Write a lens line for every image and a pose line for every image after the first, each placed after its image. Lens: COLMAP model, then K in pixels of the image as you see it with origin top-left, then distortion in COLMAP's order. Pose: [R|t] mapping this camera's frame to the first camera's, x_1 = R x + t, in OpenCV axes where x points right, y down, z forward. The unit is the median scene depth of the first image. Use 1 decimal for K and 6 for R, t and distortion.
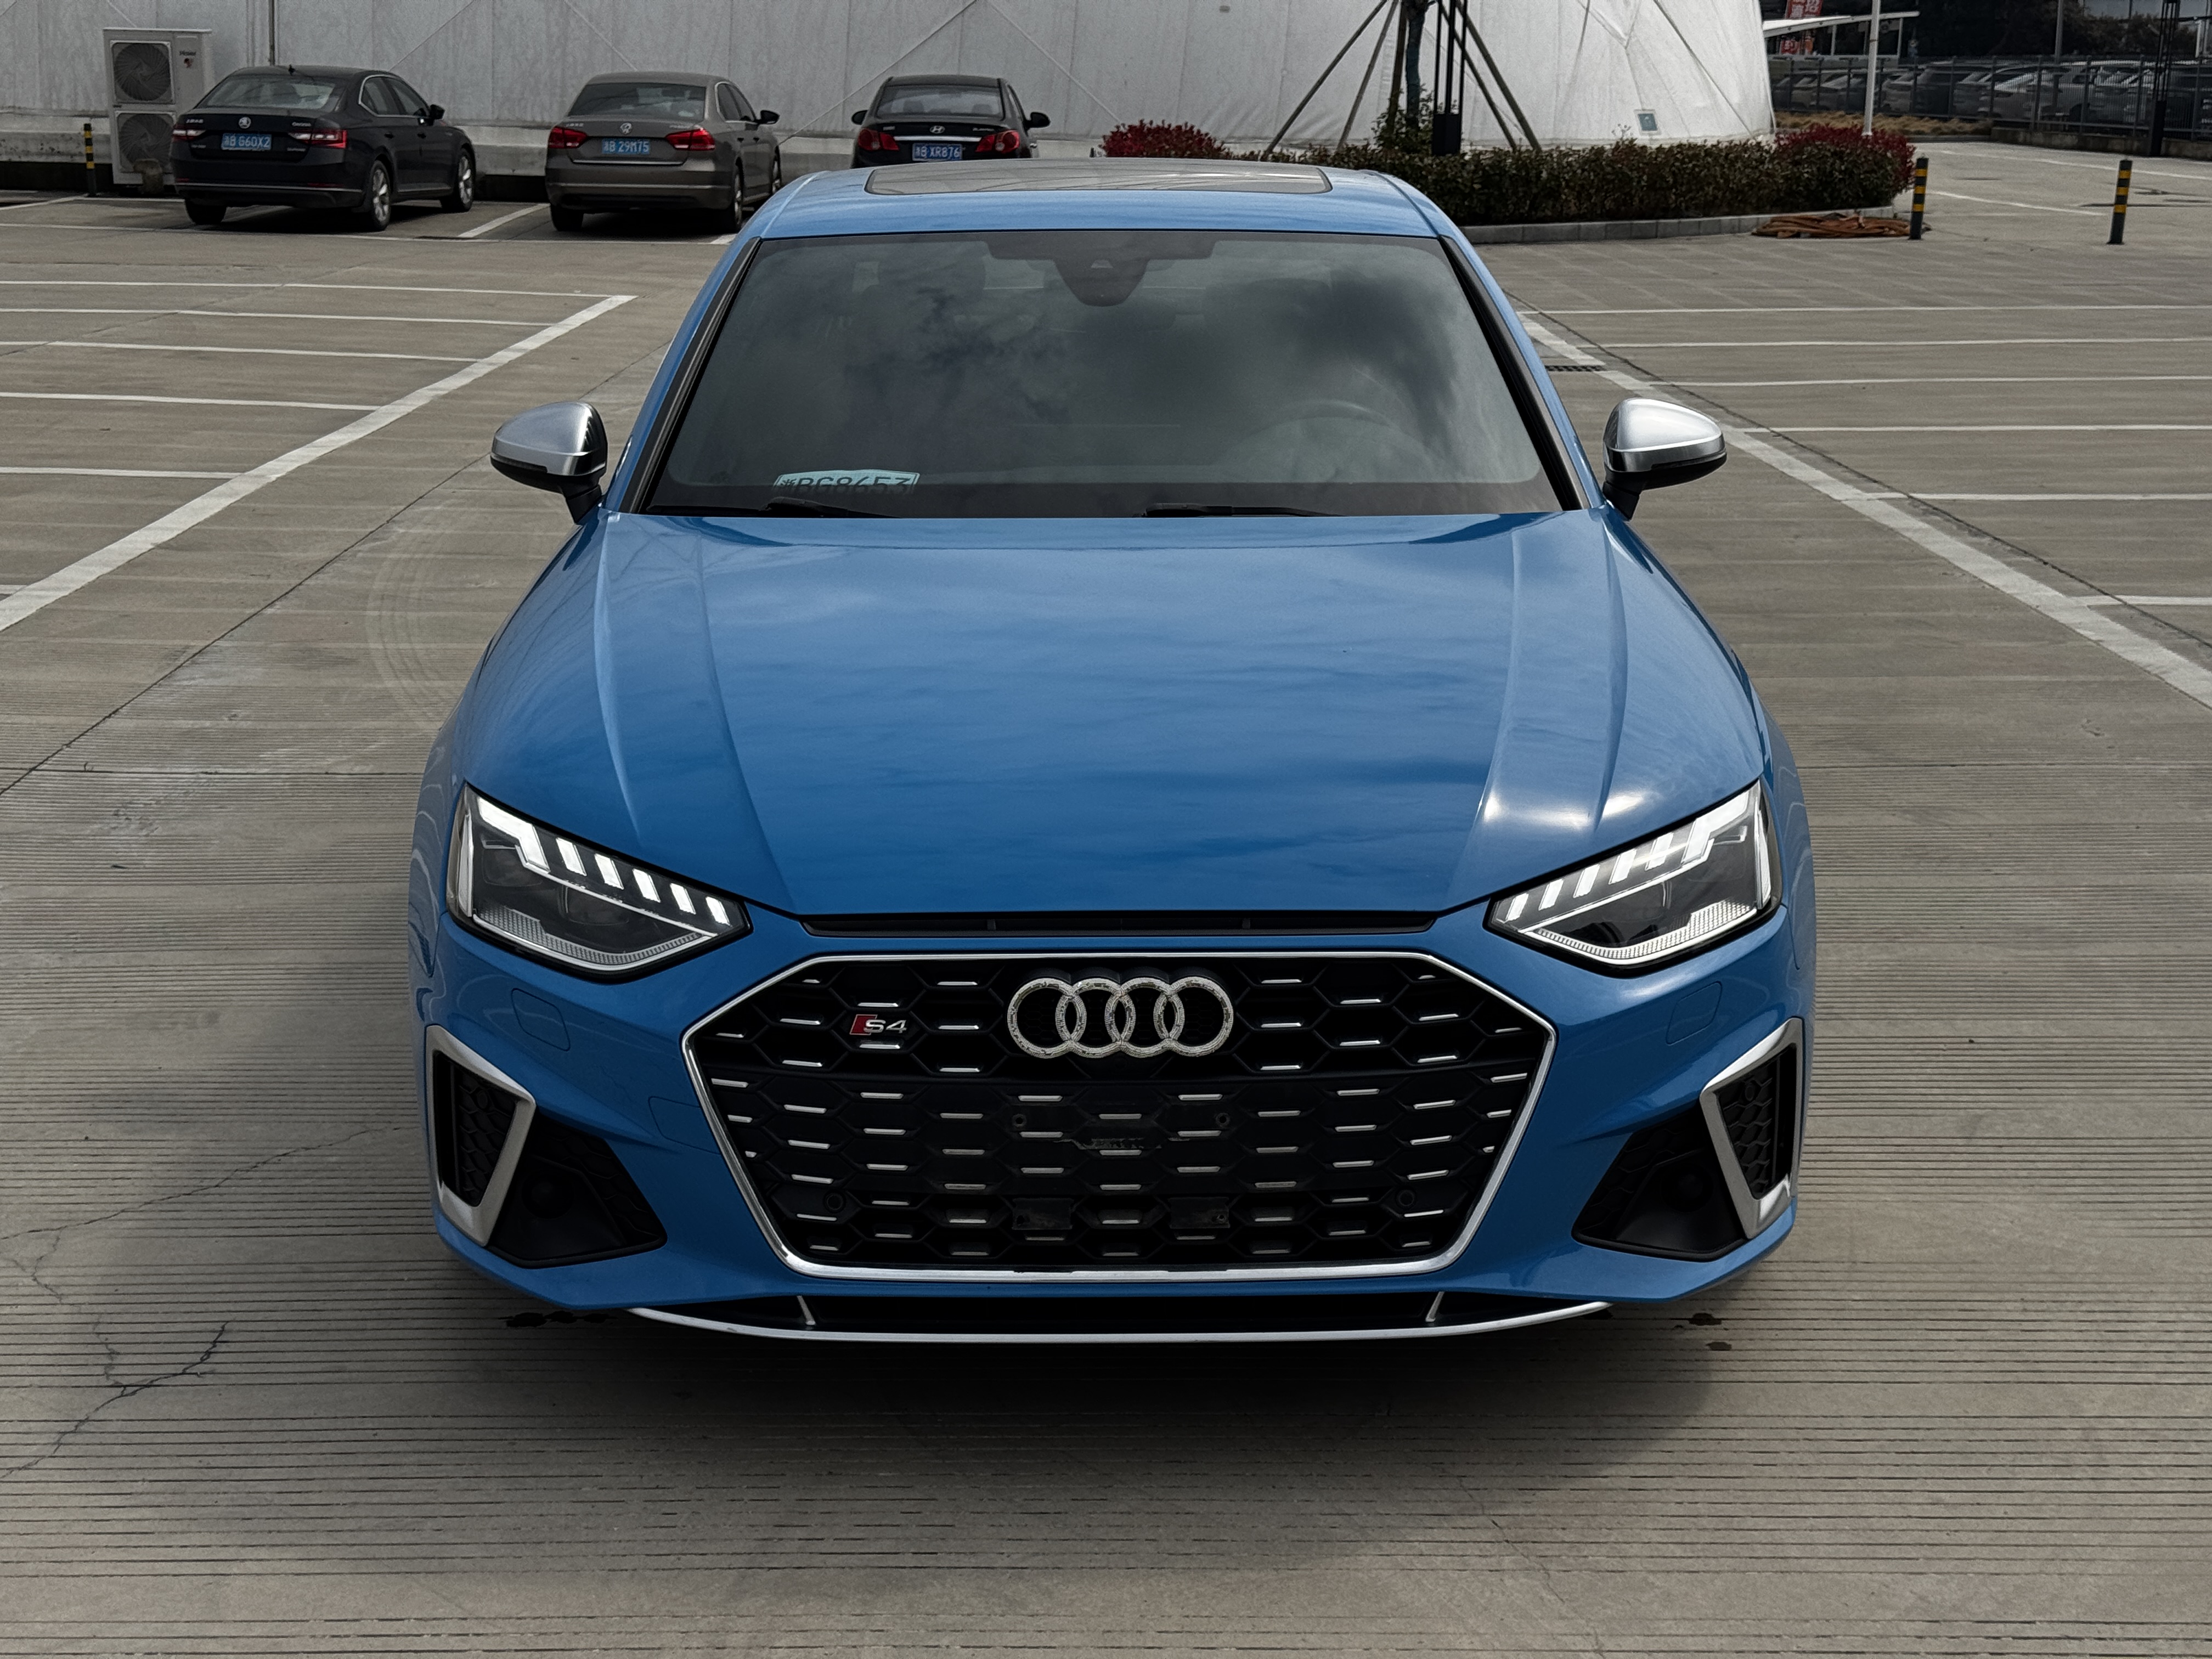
lens RADIAL K [[3077.3, 0, 1106.0], [0, 3077.3, 829.5], [0, 0, 1]] dist [0.210180, -0.466685]
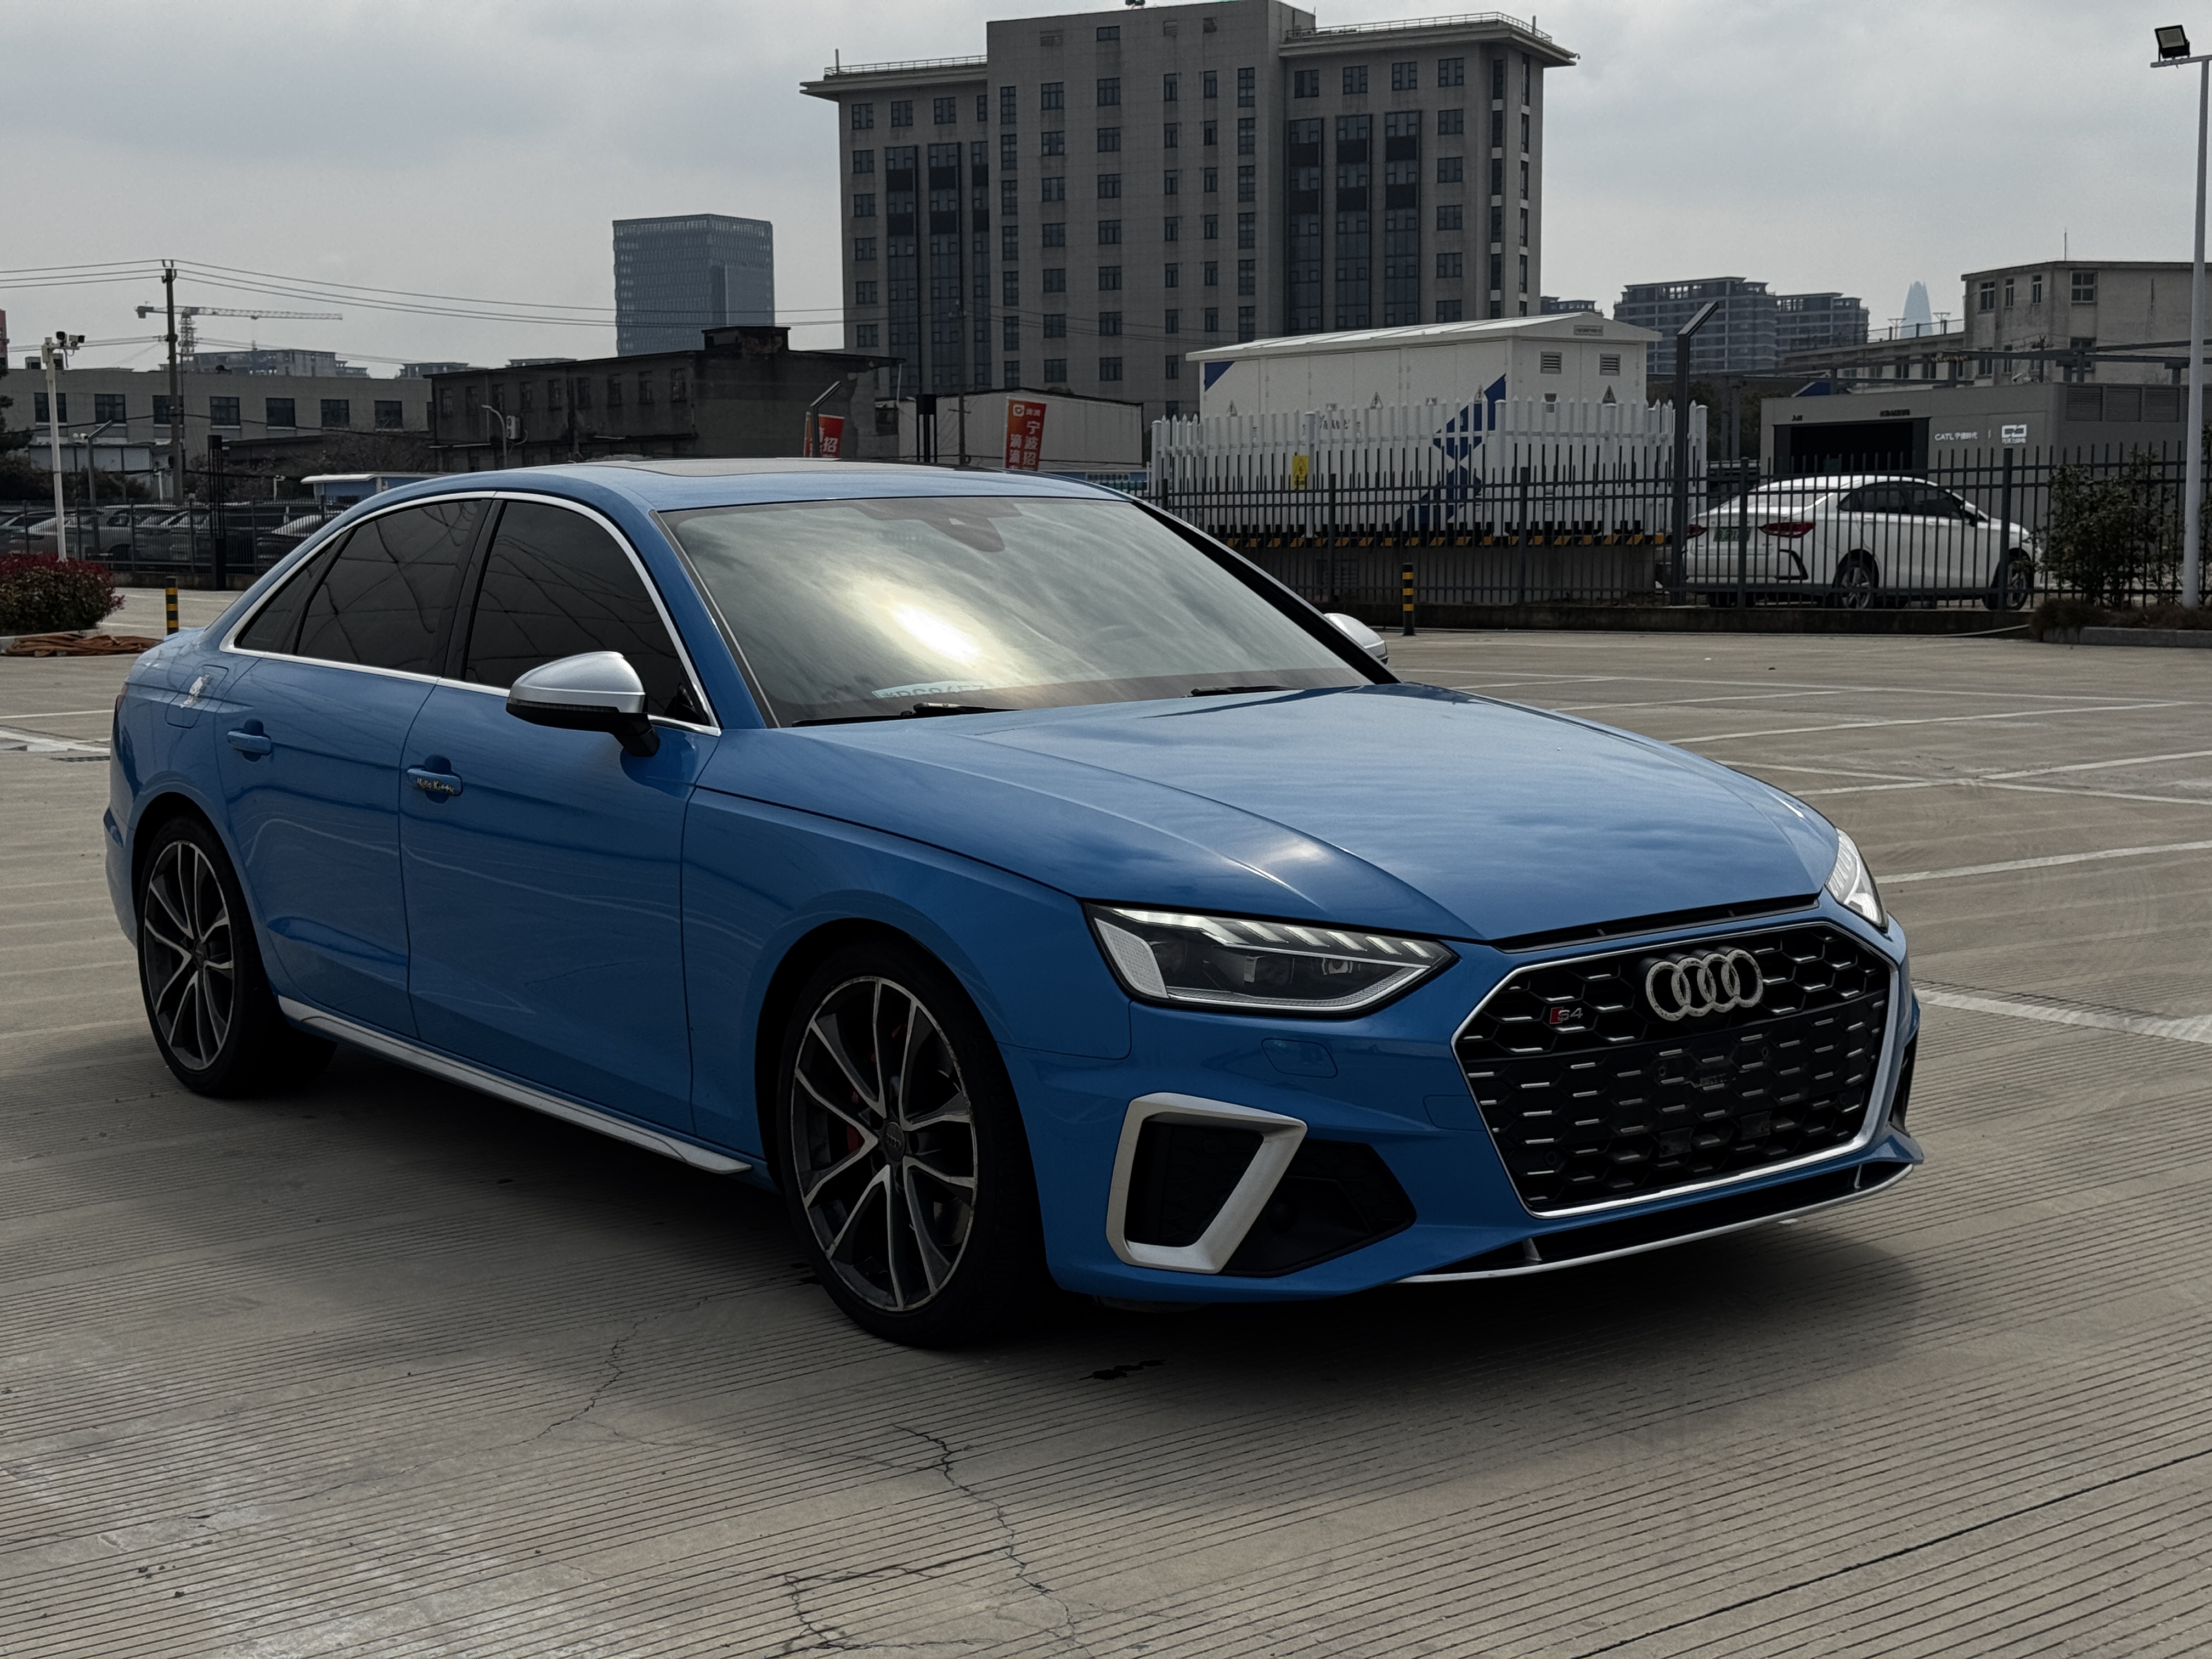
lens RADIAL K [[3077.3, 0, 1106.0], [0, 3077.3, 829.5], [0, 0, 1]] dist [0.210180, -0.466685]
pose [[0.793818, -0.078165, 0.603111, -0.976548], [0.162690, 0.982856, -0.086753, 0.066525], [-0.585990, 0.166986, 0.792926, 0.064459]]
